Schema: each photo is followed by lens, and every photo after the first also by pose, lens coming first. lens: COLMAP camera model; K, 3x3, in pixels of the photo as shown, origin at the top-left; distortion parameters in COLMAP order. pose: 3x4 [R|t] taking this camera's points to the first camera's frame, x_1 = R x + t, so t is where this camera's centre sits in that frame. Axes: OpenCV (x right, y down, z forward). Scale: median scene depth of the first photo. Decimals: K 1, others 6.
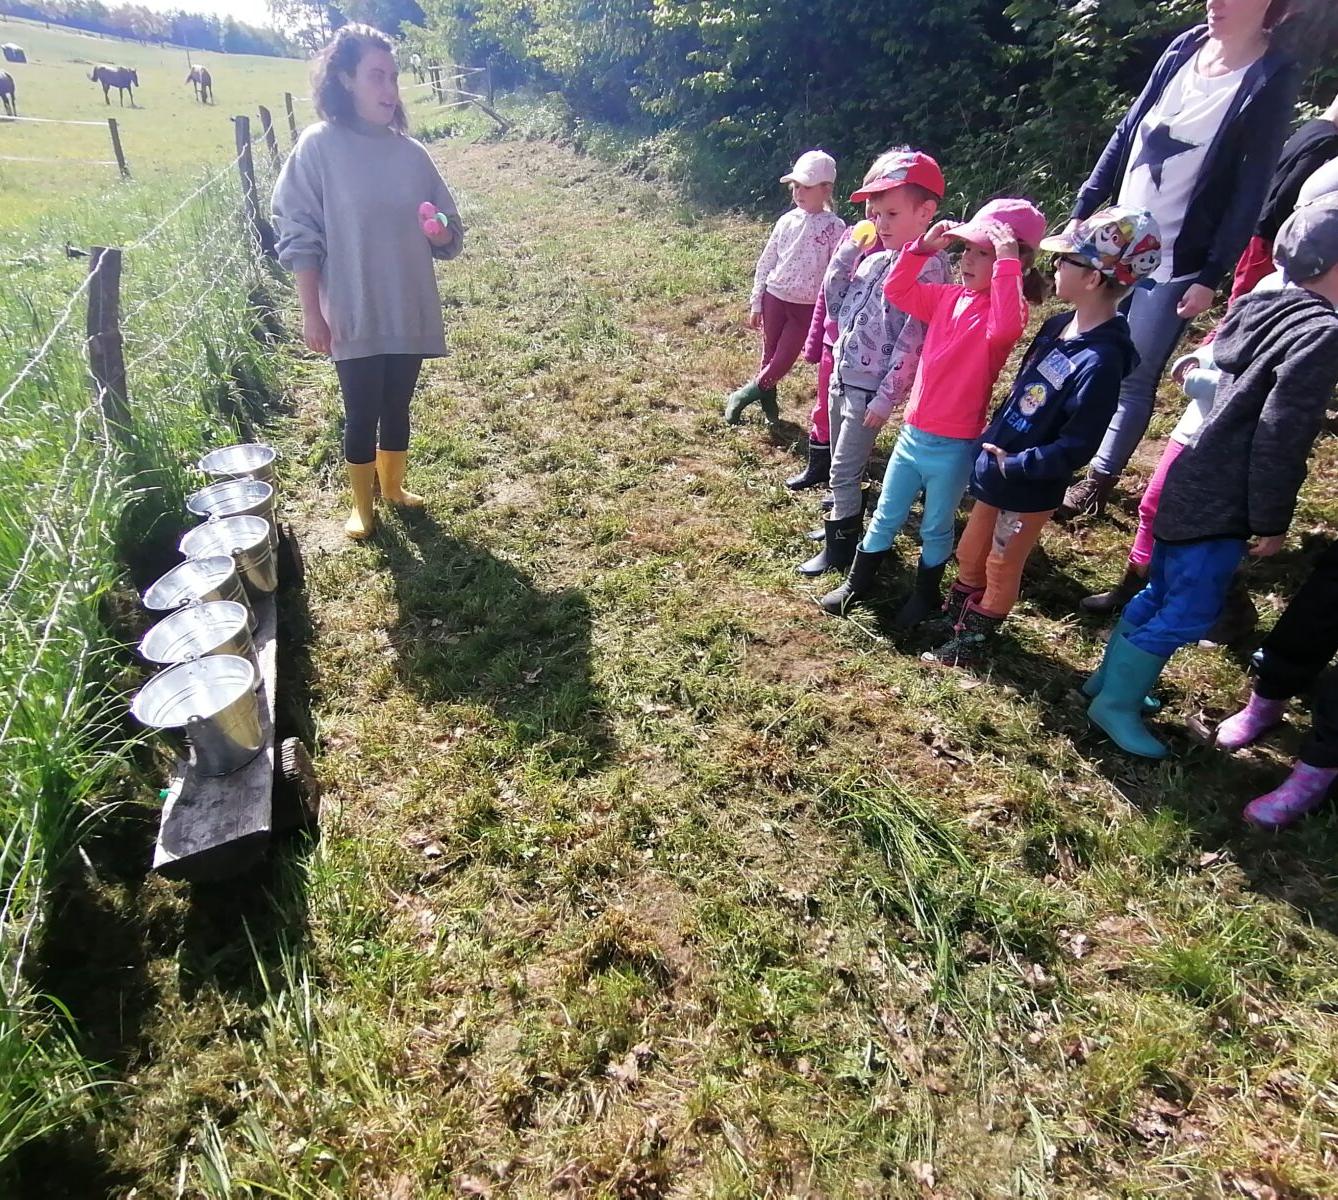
lens RADIAL K [[795.6, 0, 669.0], [0, 795.6, 600.0], [0, 0, 1]] dist [0.024339, -0.012396]
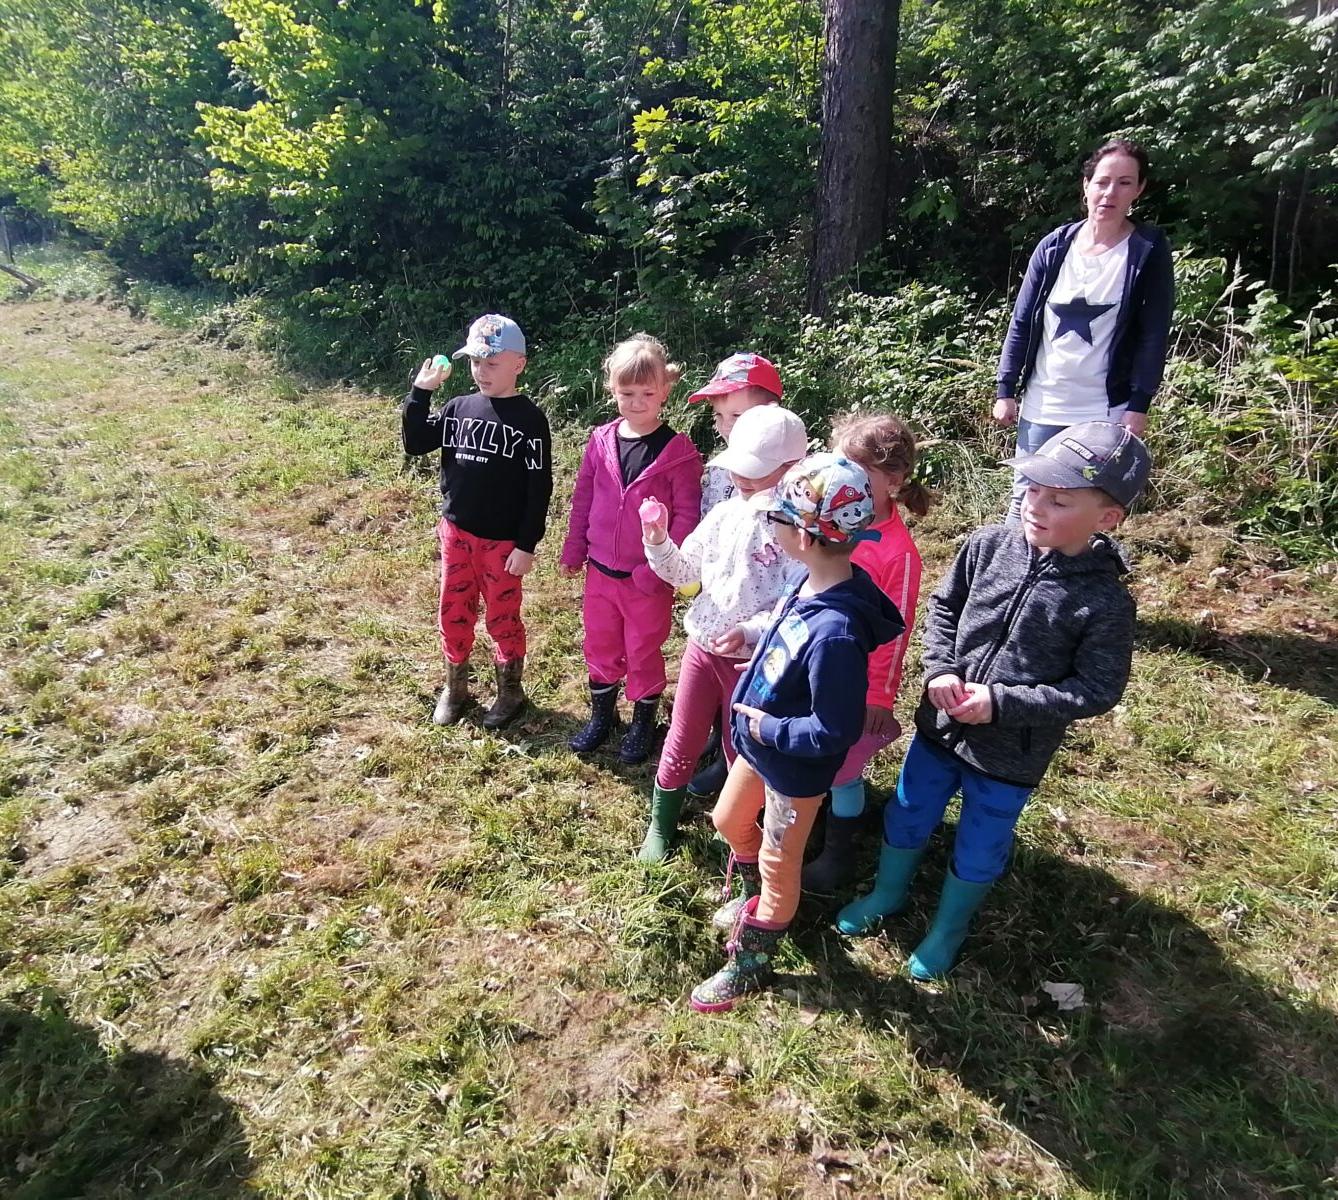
lens RADIAL K [[795.5, 0, 671.2], [0, 795.5, 604.0], [0, 0, 1]] dist [0.016588, -0.004313]
pose [[0.896460, -0.147669, 0.417795, -0.006182], [0.211585, 0.971062, -0.110776, -0.132736], [-0.389347, 0.187705, 0.901763, 0.165703]]
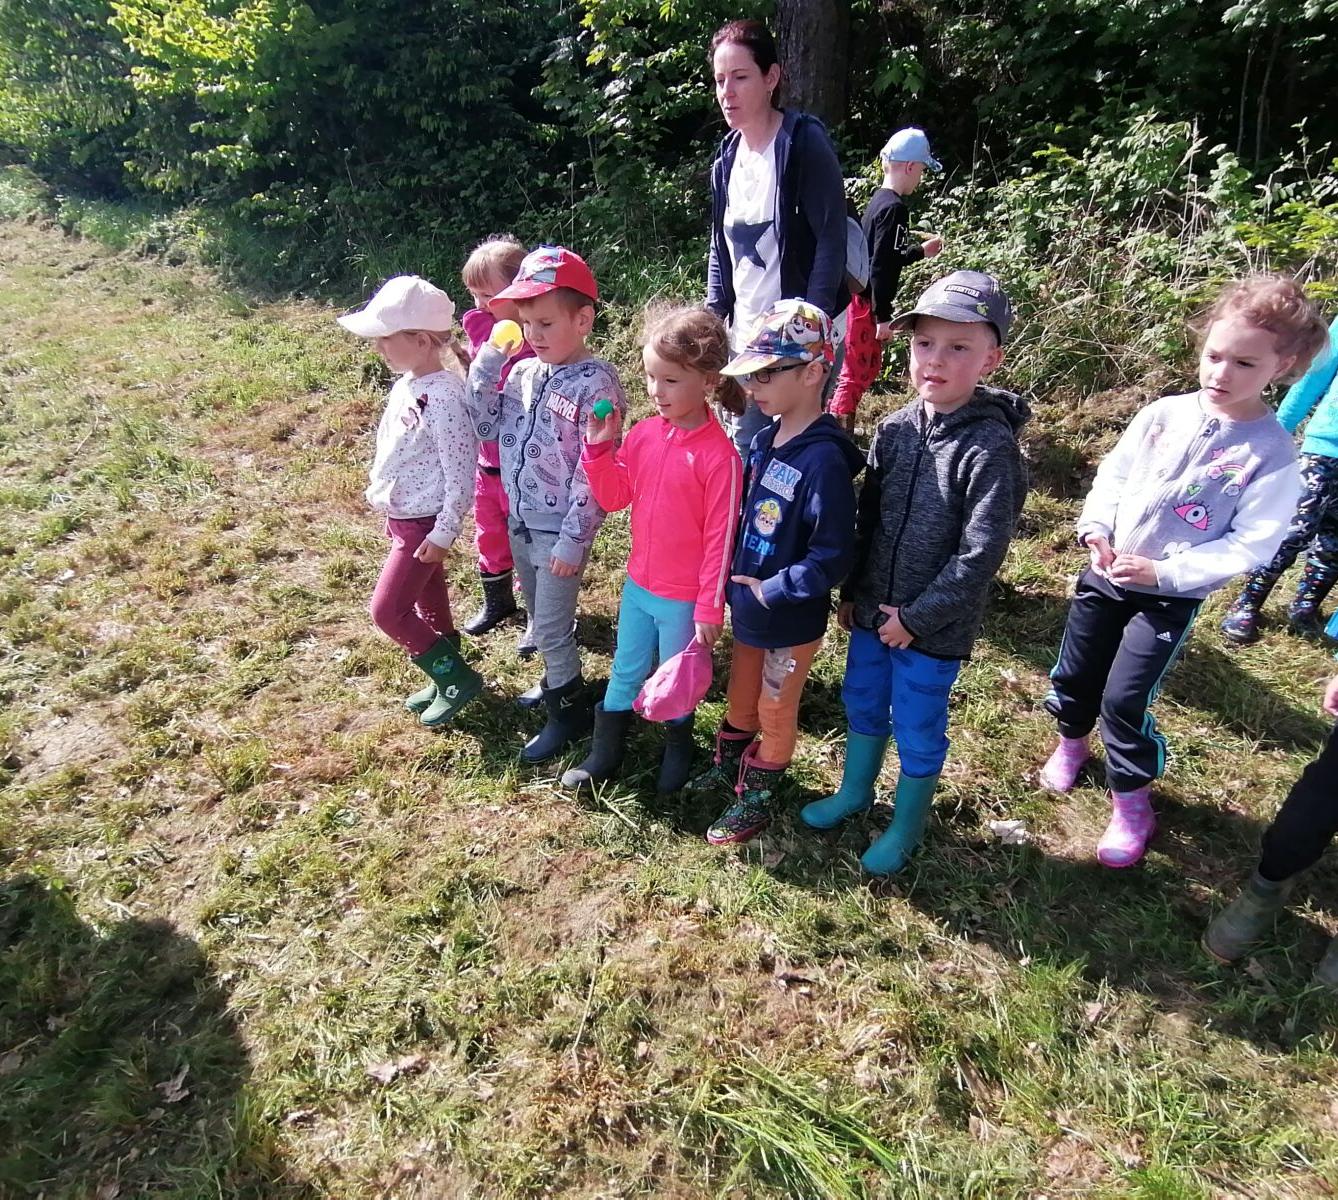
lens RADIAL K [[795.6, 0, 669.0], [0, 795.6, 600.0], [0, 0, 1]] dist [0.024339, -0.012396]
pose [[0.879533, -0.230023, 0.416546, -0.004525], [0.256923, 0.966392, -0.008835, -0.106324], [-0.400515, 0.114791, 0.909072, 0.149199]]
